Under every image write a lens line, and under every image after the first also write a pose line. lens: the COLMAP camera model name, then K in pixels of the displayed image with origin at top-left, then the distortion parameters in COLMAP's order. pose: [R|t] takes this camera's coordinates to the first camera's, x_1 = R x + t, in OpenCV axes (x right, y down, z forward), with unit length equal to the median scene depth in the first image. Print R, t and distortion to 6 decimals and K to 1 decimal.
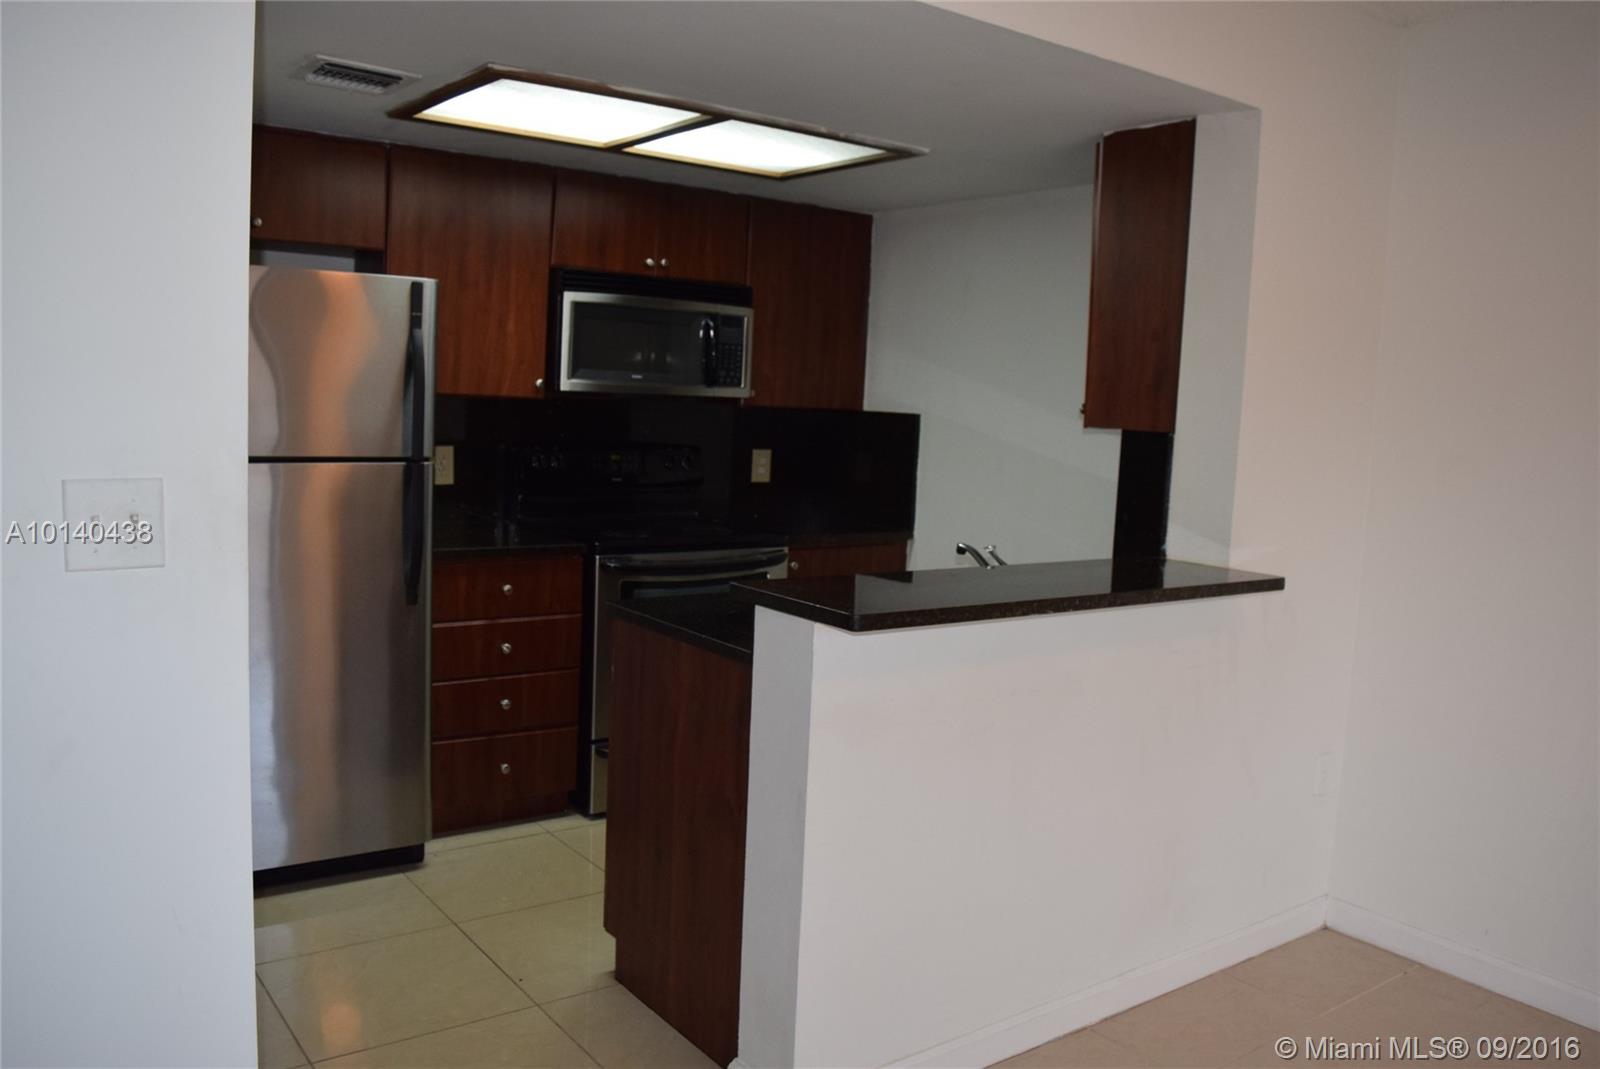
lens RADIAL K [[1257.5, 0, 800.0], [0, 1257.5, 534.5], [0, 0, 1]] dist [-0.099631, 0.000311]
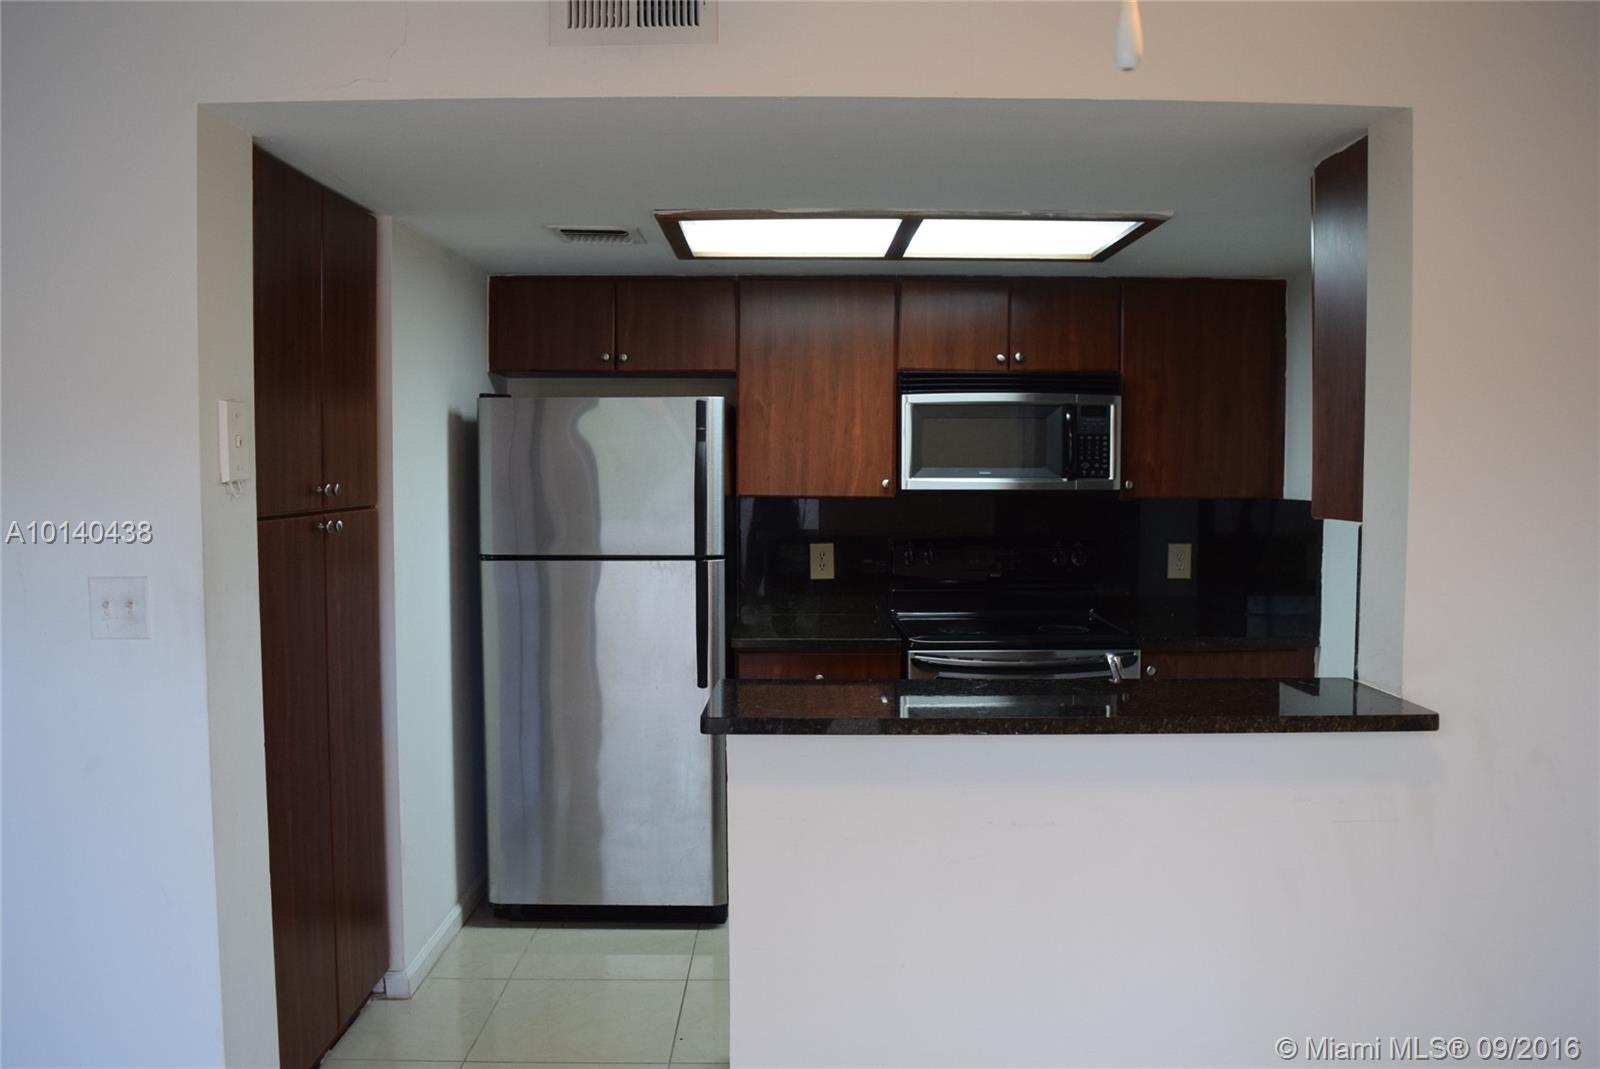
lens RADIAL K [[1264.8, 0, 799.1], [0, 1264.8, 545.1], [0, 0, 1]] dist [-0.111893, -0.001300]
pose [[0.804963, -0.007431, -0.593279, 0.358479], [-0.029896, 0.998143, -0.053064, -0.011376], [0.592572, 0.060451, 0.803246, 0.114134]]
